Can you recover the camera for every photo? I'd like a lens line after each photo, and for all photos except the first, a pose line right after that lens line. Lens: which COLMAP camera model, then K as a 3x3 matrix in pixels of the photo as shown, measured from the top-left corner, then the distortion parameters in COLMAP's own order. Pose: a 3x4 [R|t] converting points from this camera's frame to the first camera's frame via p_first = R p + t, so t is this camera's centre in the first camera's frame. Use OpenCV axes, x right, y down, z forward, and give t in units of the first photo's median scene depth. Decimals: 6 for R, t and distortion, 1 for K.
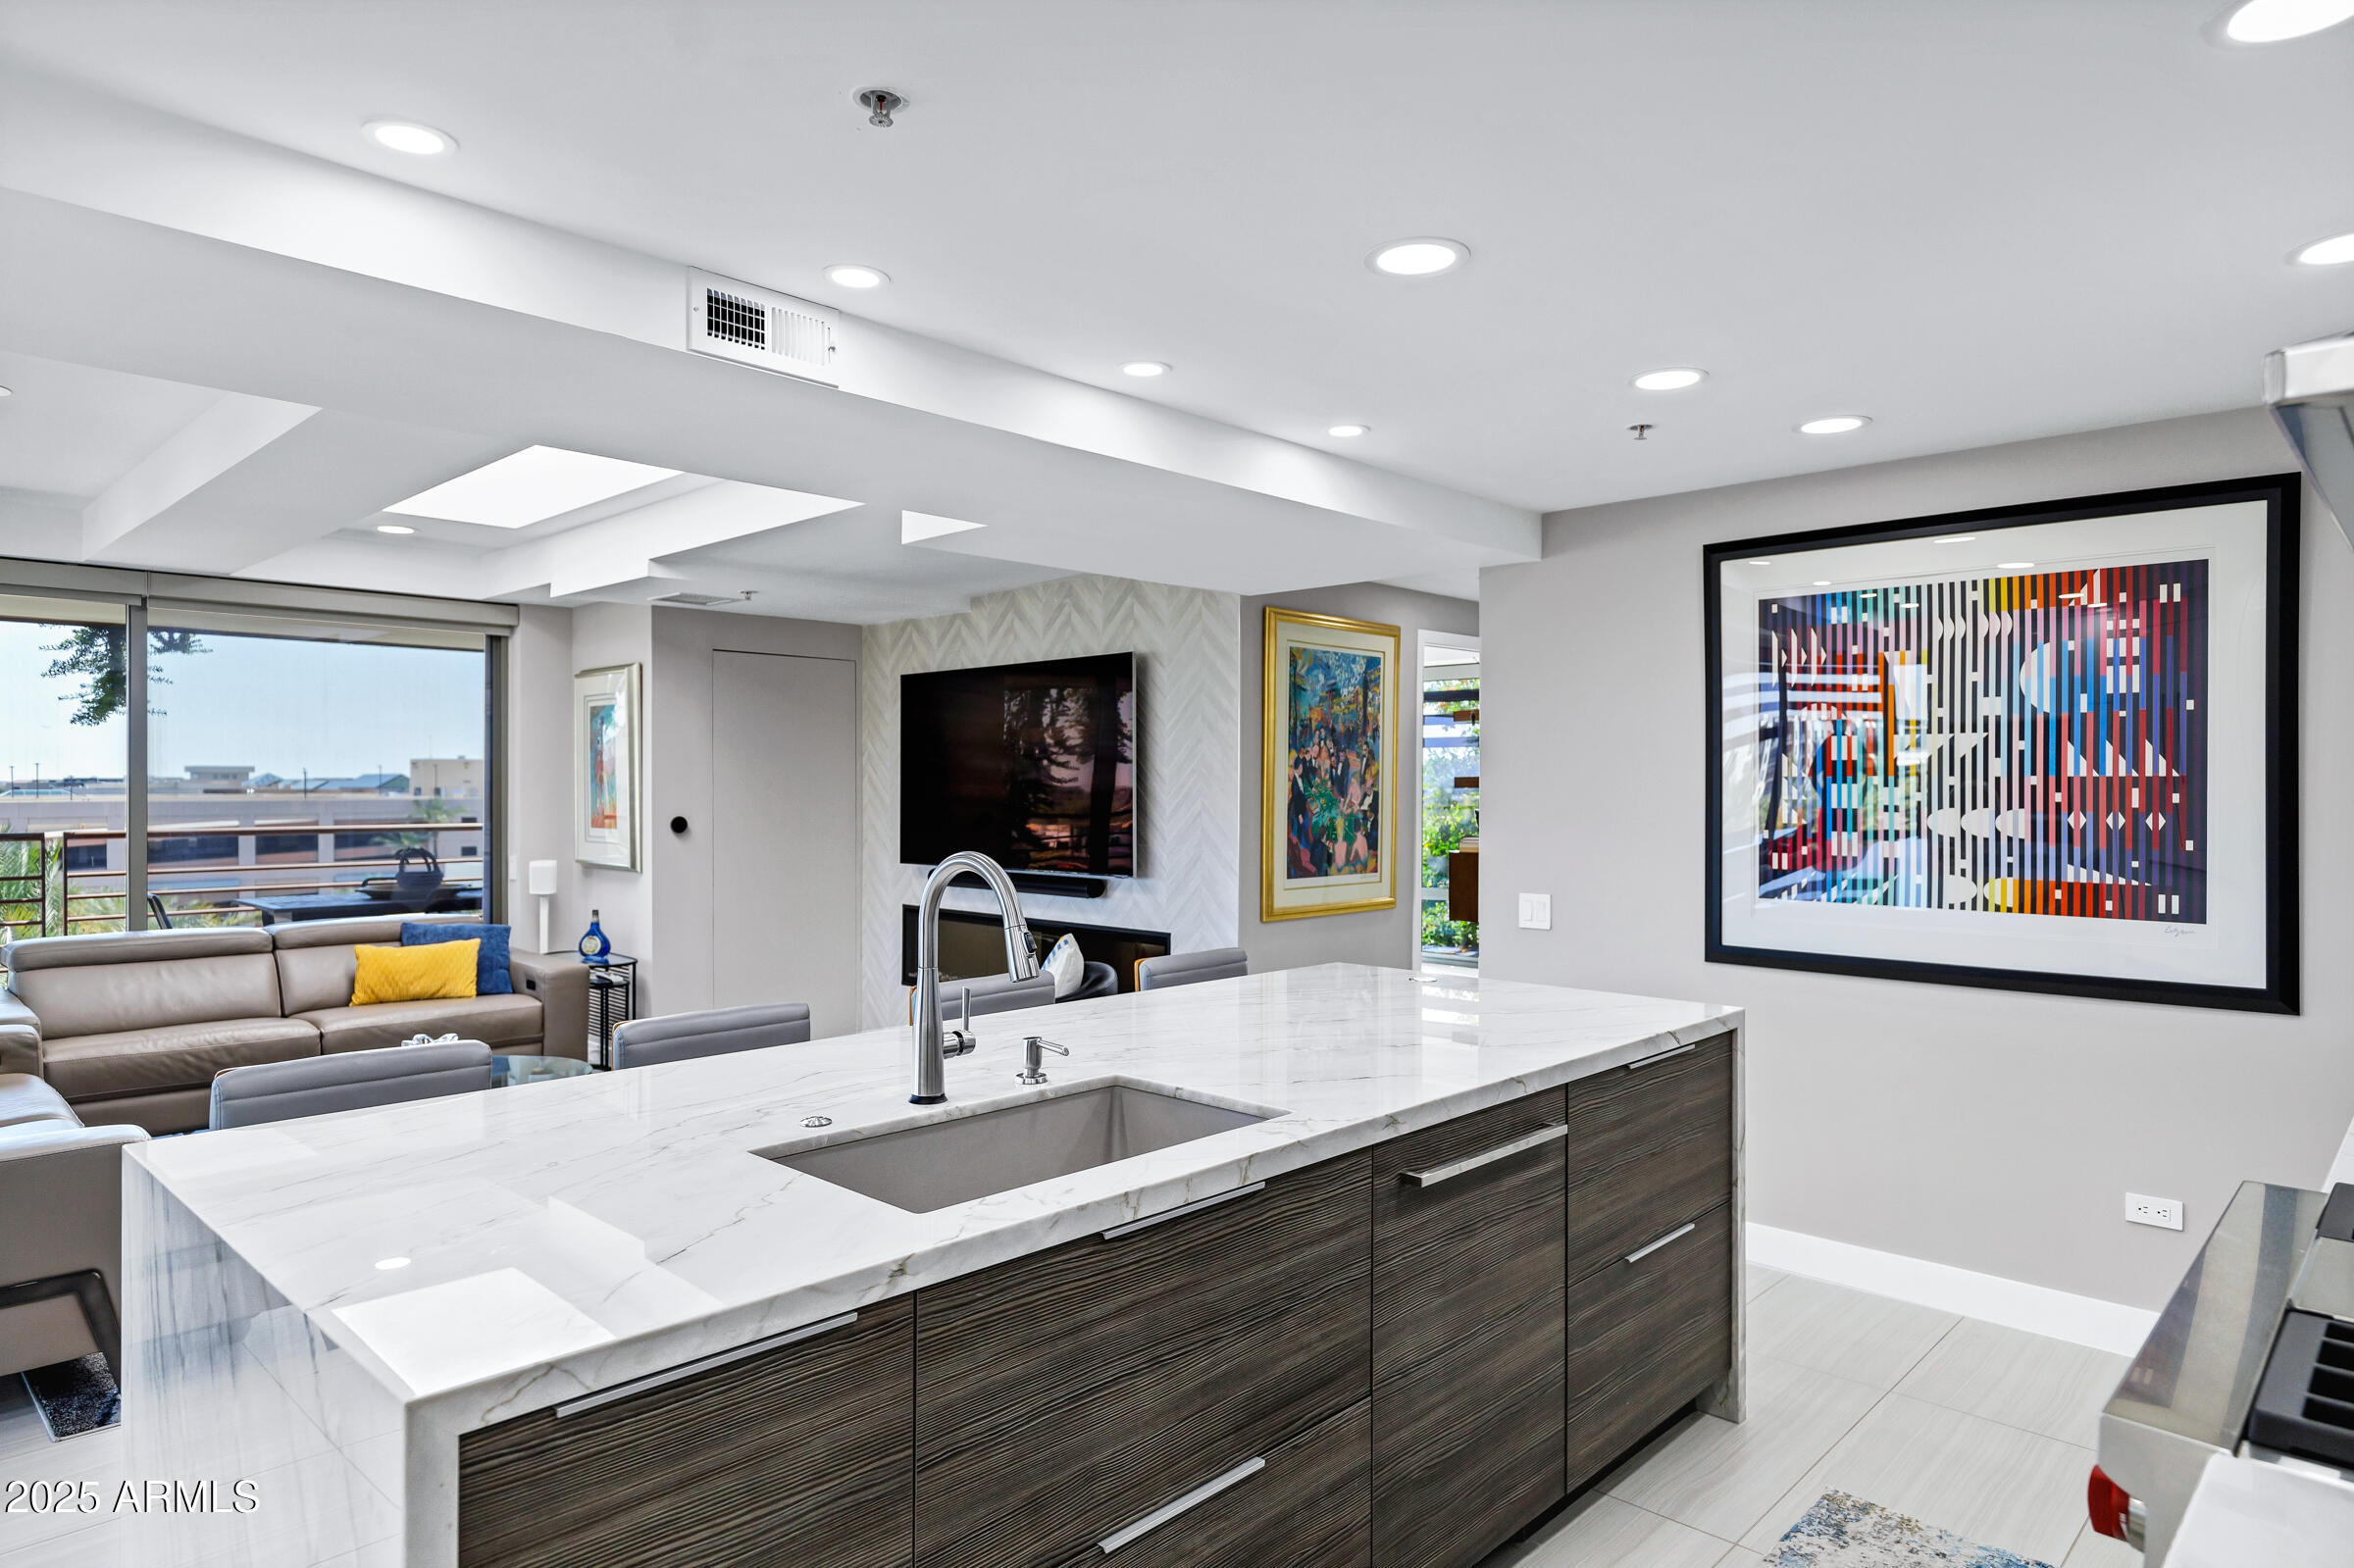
lens RADIAL K [[1357.7, 0, 1163.5], [0, 1357.7, 785.7], [0, 0, 1]] dist [0.006557, -0.005688]
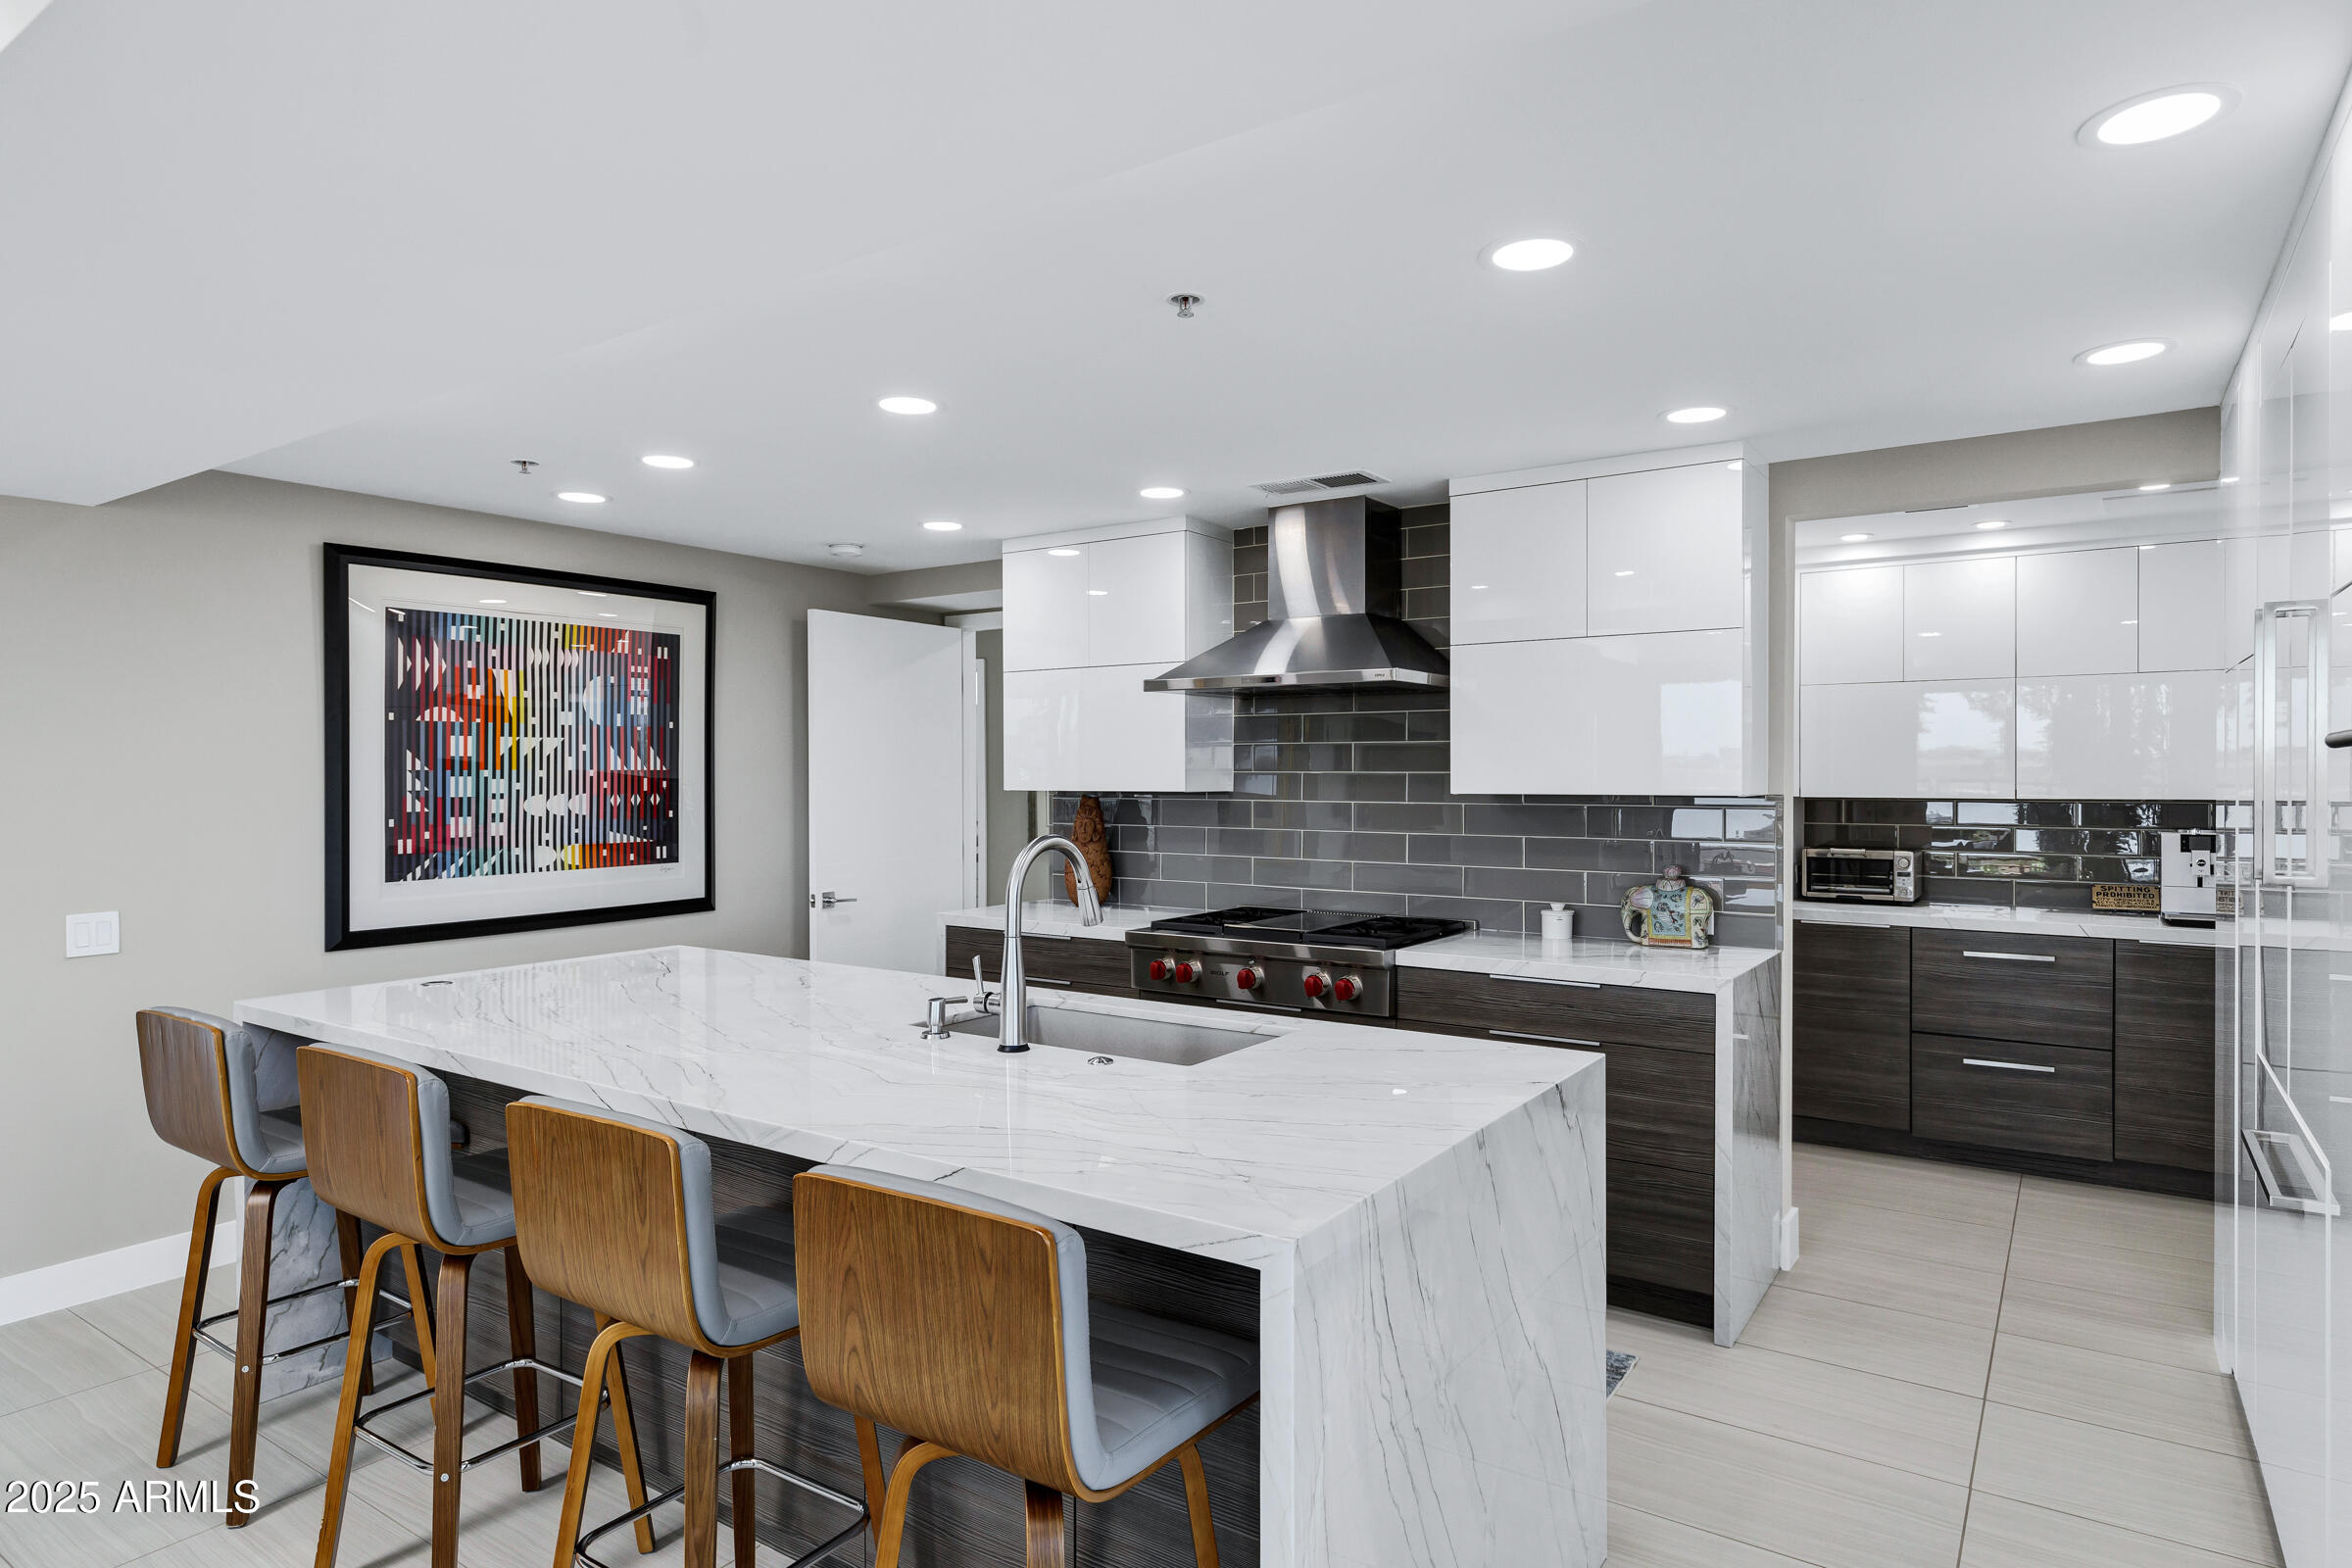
lens RADIAL K [[1356.7, 0, 1155.7], [0, 1356.7, 770.8], [0, 0, 1]] dist [0.006557, -0.005688]
pose [[-0.158648, -0.000991, 0.987335, -0.814919], [0.004803, 0.999987, 0.001775, -0.005835], [-0.987324, 0.005024, -0.158641, 0.632063]]
